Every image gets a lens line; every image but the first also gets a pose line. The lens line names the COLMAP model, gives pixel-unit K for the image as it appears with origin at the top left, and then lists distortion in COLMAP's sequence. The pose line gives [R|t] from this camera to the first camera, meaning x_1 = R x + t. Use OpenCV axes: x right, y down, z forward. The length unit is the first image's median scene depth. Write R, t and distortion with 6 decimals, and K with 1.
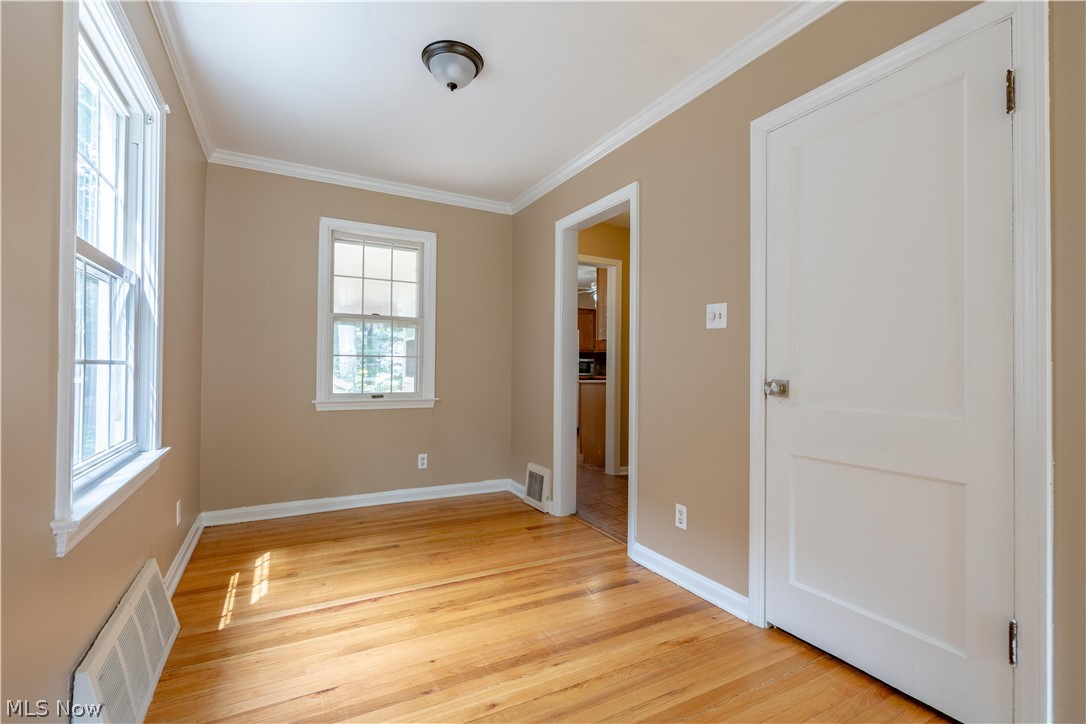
lens RADIAL K [[485.5, 0, 541.5], [0, 485.5, 362.1], [0, 0, 1]] dist [-0.000737, 0.000933]
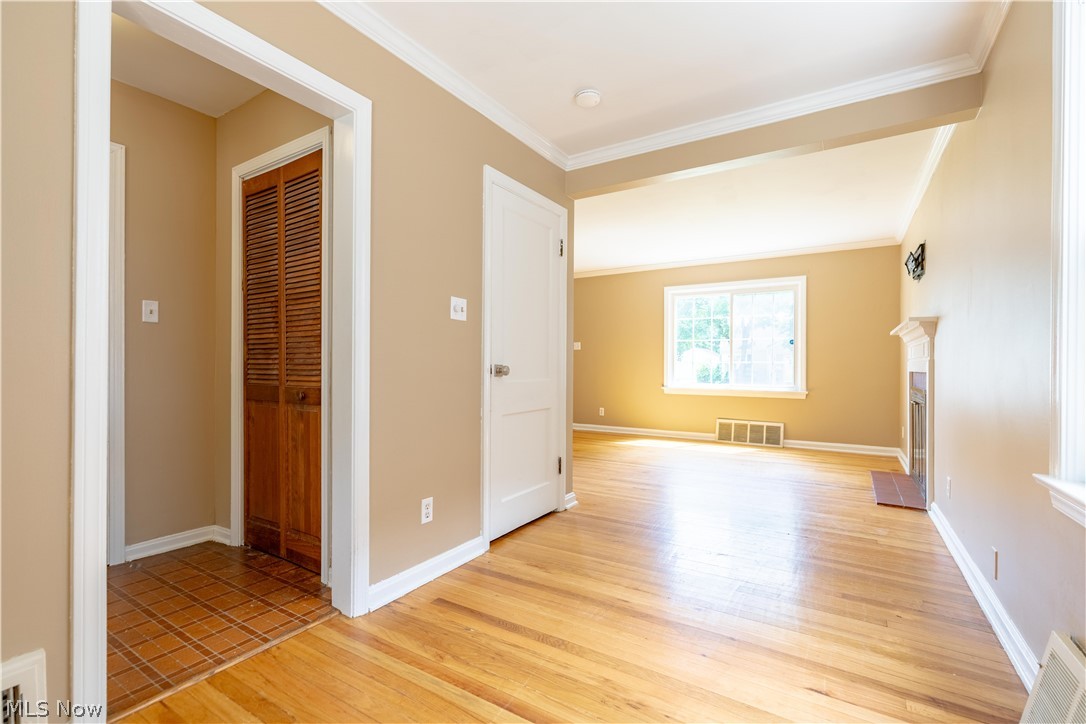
lens RADIAL K [[485.5, 0, 545.3], [0, 485.5, 362.7], [0, 0, 1]] dist [-0.000737, 0.000933]
pose [[-0.490935, -0.009495, 0.871144, -0.723148], [-0.018513, 0.999829, 0.000464, 0.024819], [-0.870999, -0.015900, -0.491027, 1.398480]]
